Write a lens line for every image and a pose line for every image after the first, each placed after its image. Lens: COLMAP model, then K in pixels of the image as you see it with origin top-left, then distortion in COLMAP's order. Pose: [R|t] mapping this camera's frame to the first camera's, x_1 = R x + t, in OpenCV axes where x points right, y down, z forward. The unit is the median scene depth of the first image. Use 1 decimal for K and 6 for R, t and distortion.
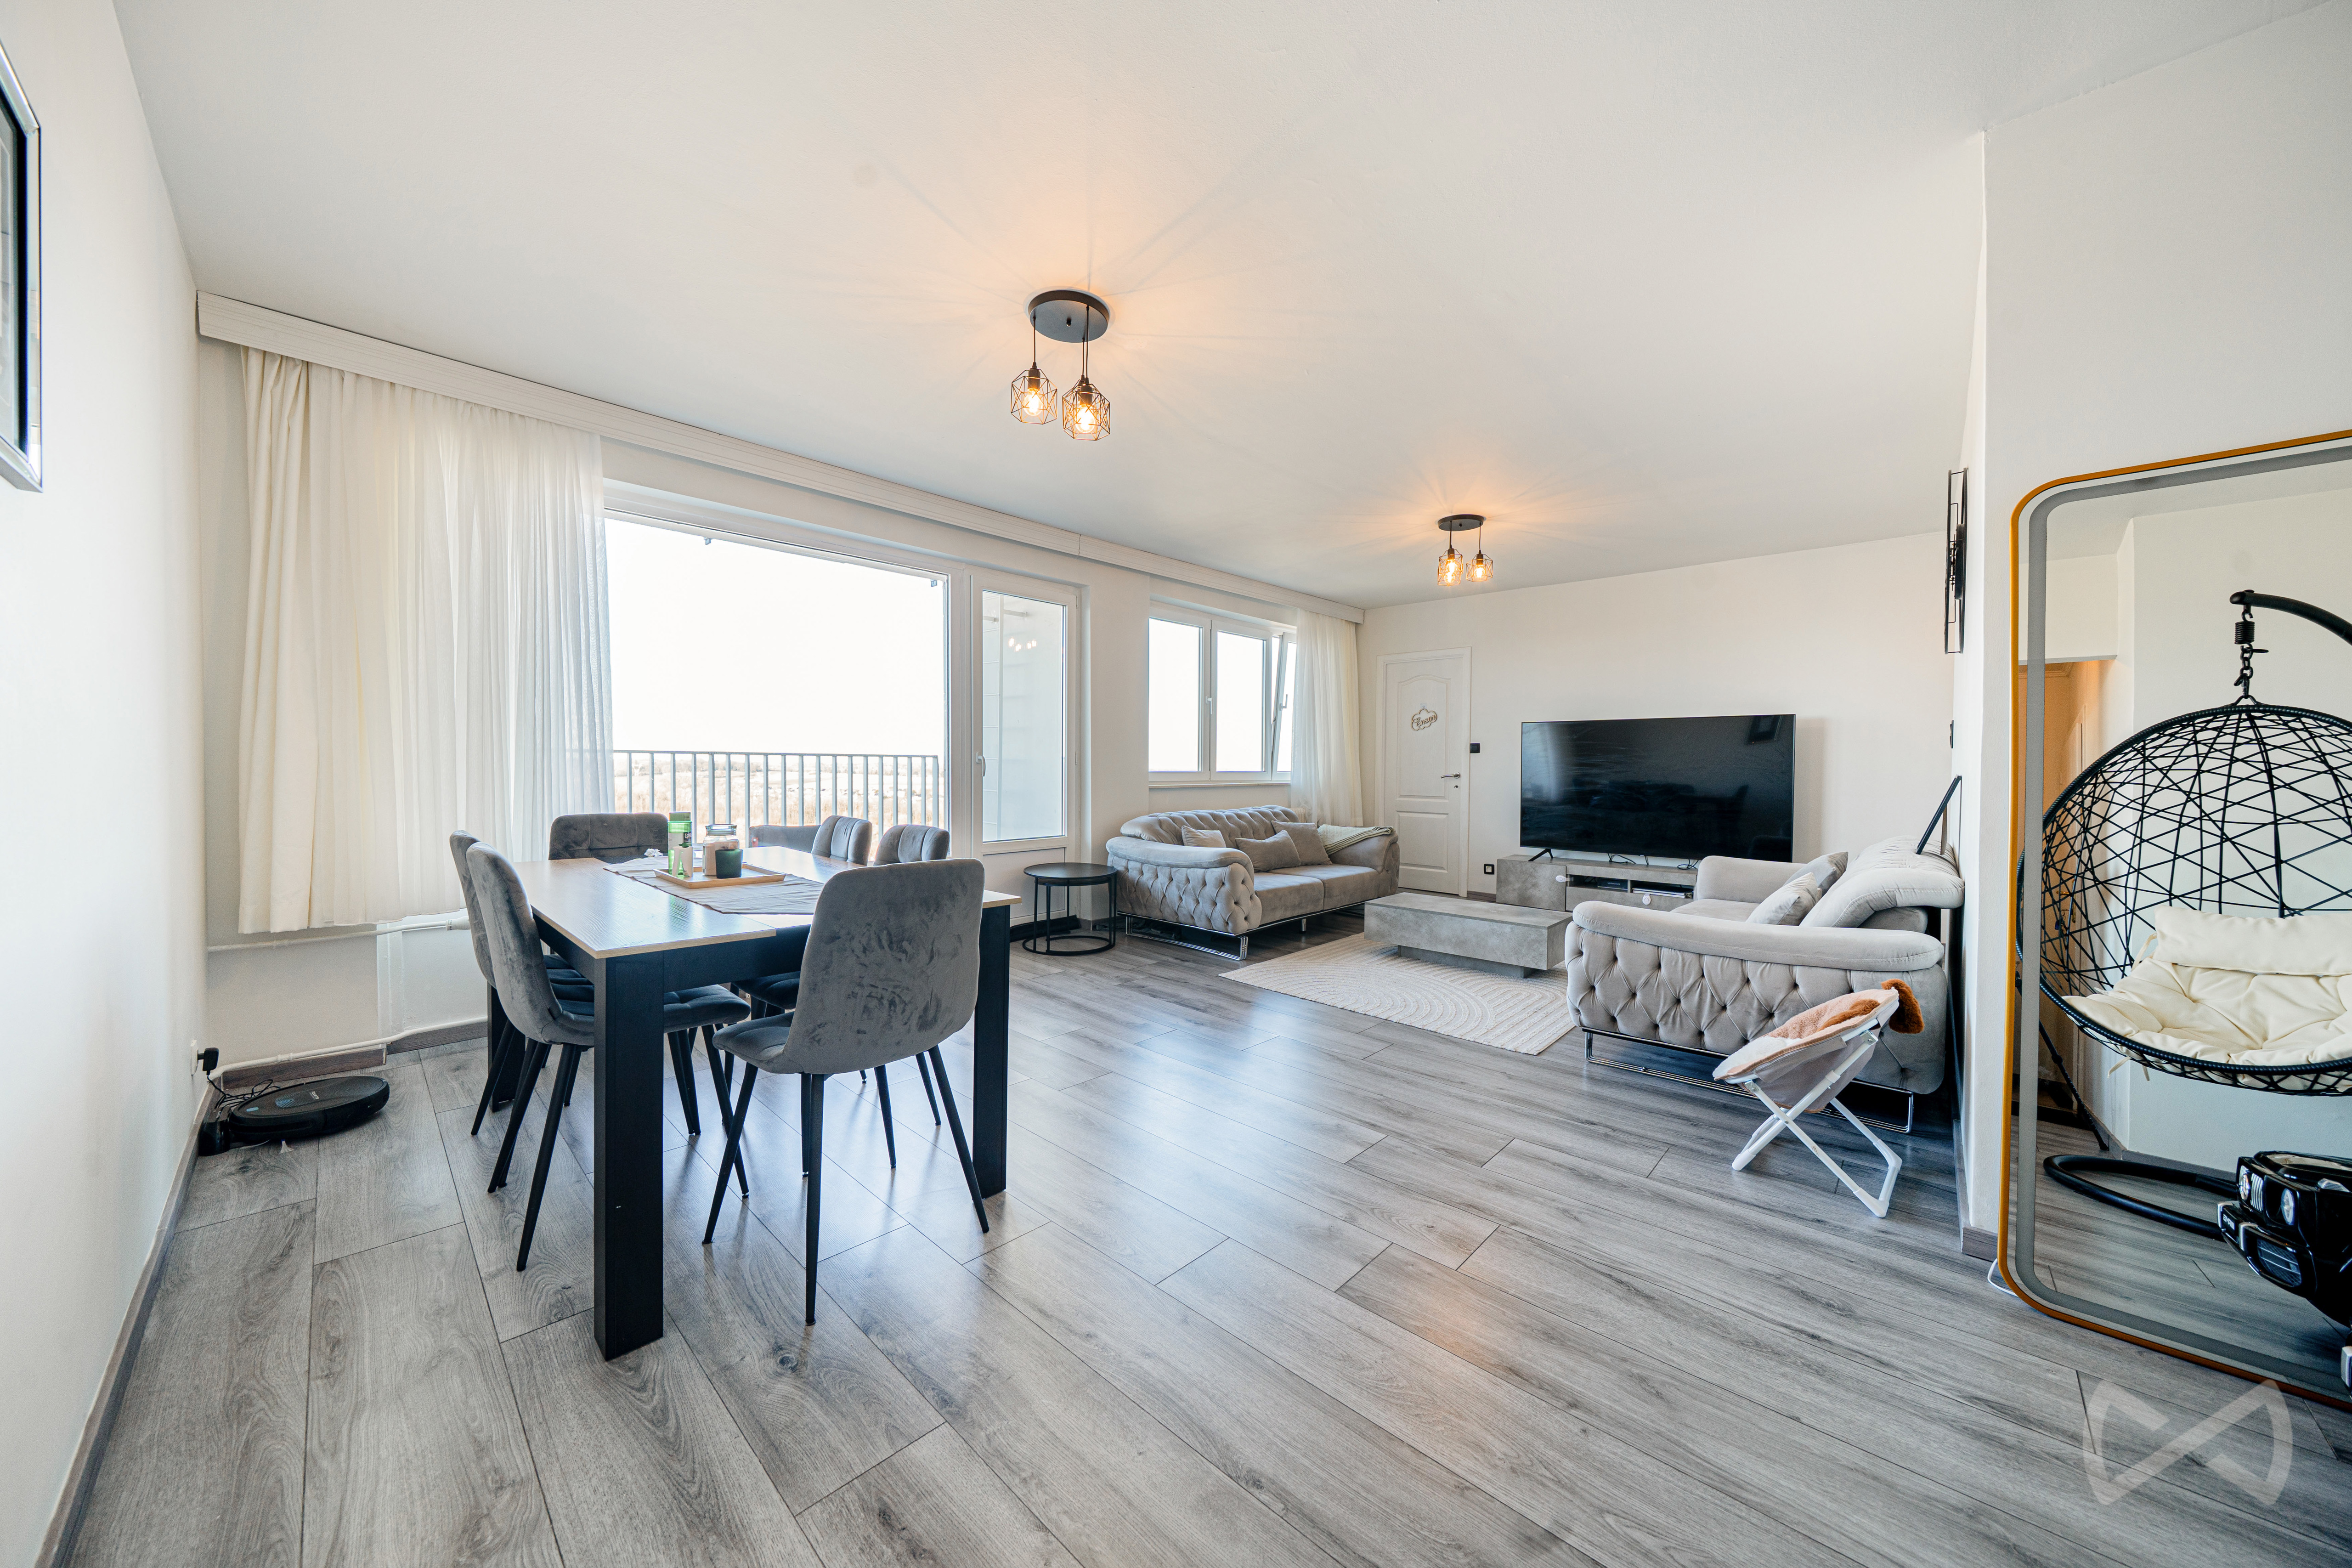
lens RADIAL K [[805.7, 0, 1184.2], [0, 805.7, 781.3], [0, 0, 1]] dist [-0.003192, -0.000405]
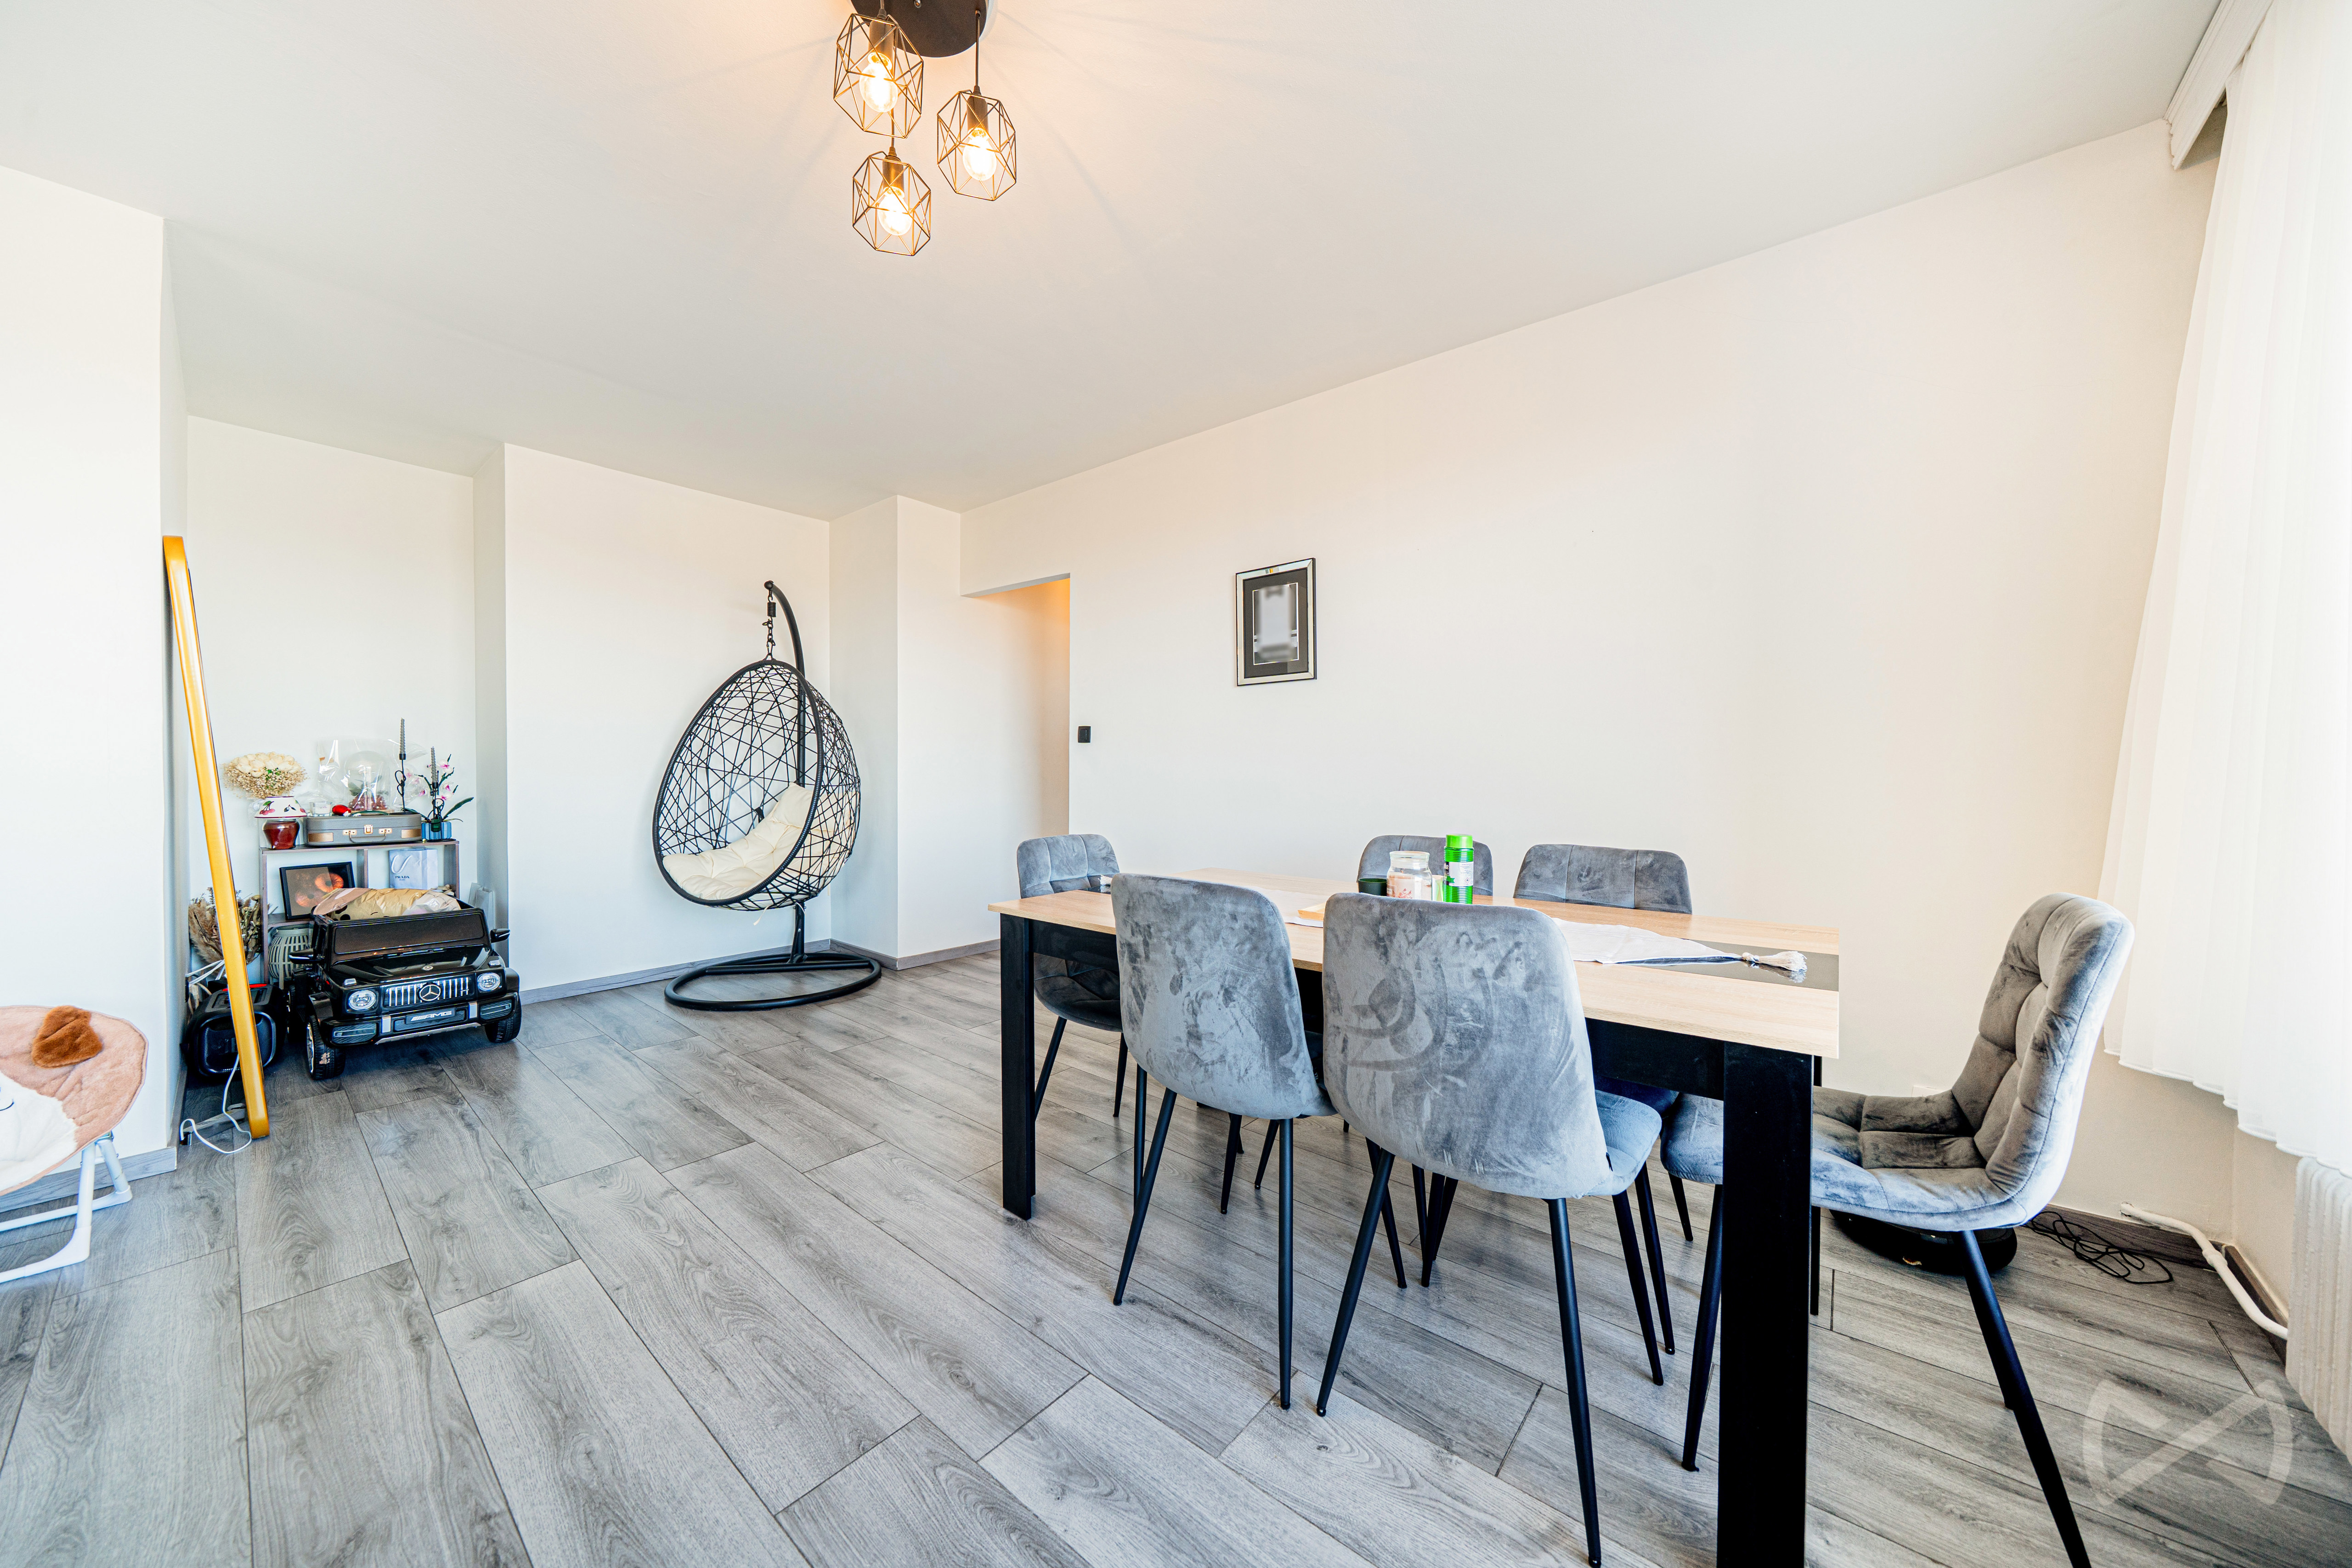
lens RADIAL K [[805.7, 0, 1188.8], [0, 805.7, 778.2], [0, 0, 1]] dist [-0.003192, -0.000405]
pose [[-0.997275, -0.010798, -0.072978, -0.138173], [-0.013104, 0.999427, 0.031198, -0.013808], [0.072599, 0.032069, -0.996846, 0.742731]]
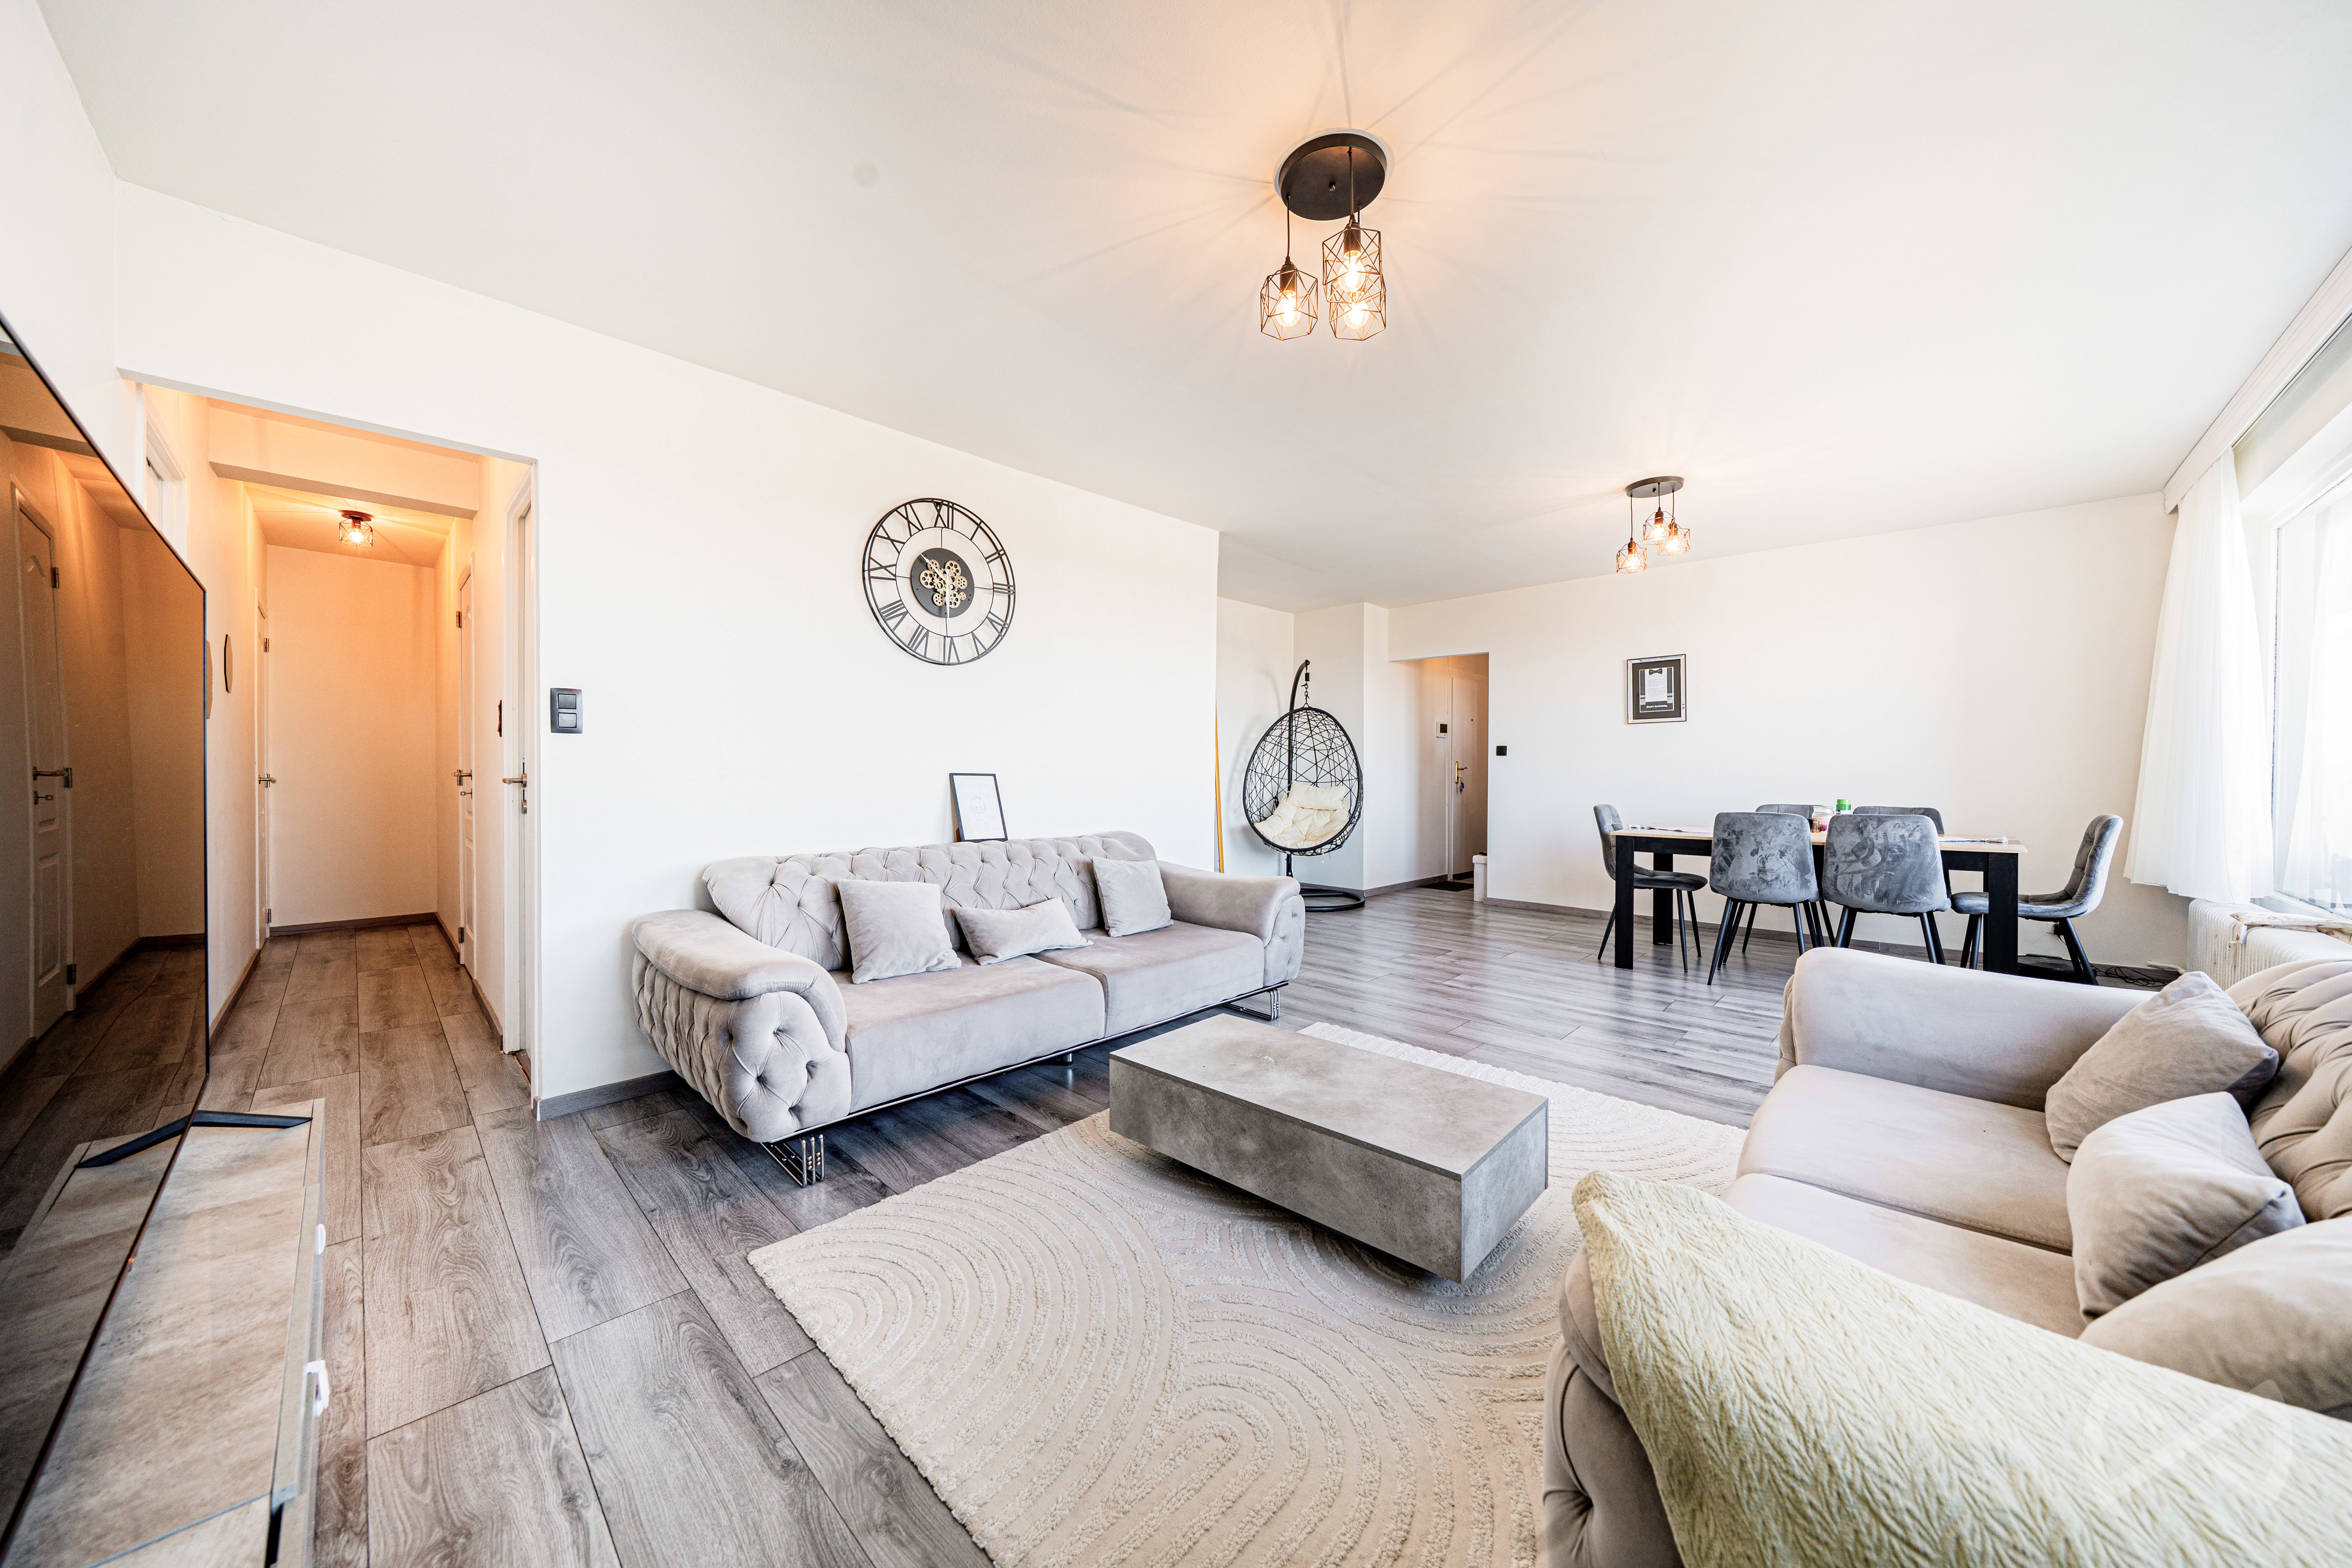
lens RADIAL K [[805.7, 0, 1196.4], [0, 805.7, 777.3], [0, 0, 1]] dist [-0.003192, -0.000405]
pose [[-0.999974, -0.007165, 0.000059, 0.343796], [-0.007160, 0.999549, 0.029174, -0.021152], [-0.000268, 0.029172, -0.999574, 1.193506]]
